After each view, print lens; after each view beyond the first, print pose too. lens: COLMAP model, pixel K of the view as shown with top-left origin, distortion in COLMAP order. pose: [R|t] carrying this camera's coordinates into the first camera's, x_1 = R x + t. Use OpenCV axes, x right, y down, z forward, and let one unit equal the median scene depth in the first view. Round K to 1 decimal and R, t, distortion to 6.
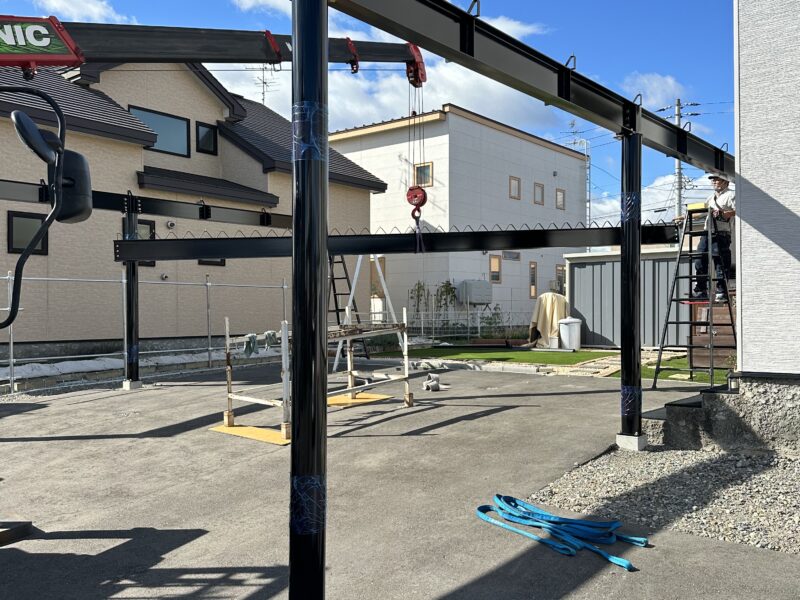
lens RADIAL K [[560.9, 0, 400.0], [0, 560.9, 300.0], [0, 0, 1]] dist [0.097996, -0.136178]
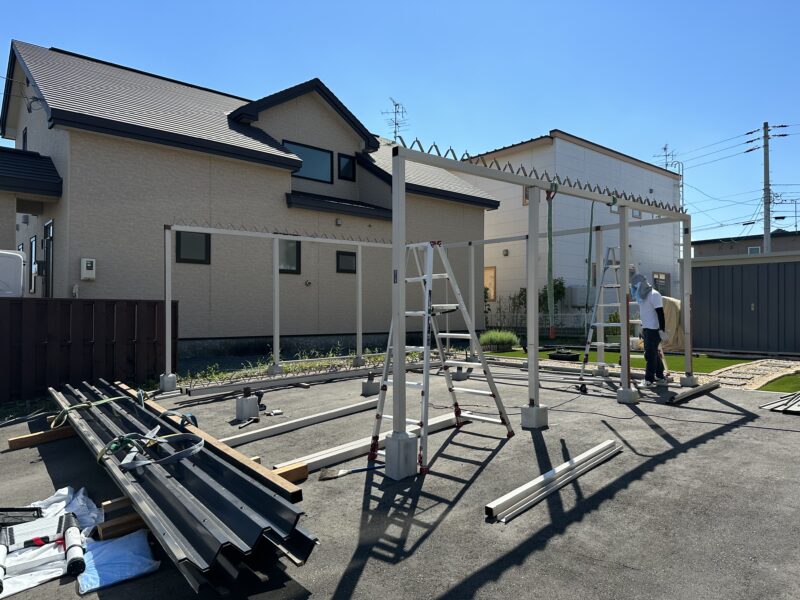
lens RADIAL K [[560.9, 0, 400.0], [0, 560.9, 300.0], [0, 0, 1]] dist [0.097996, -0.136178]
pose [[0.978578, 0.002530, -0.205862, 0.013394], [-0.003823, 0.999975, -0.005885, 0.000588], [0.205842, 0.006546, 0.978563, -0.132961]]
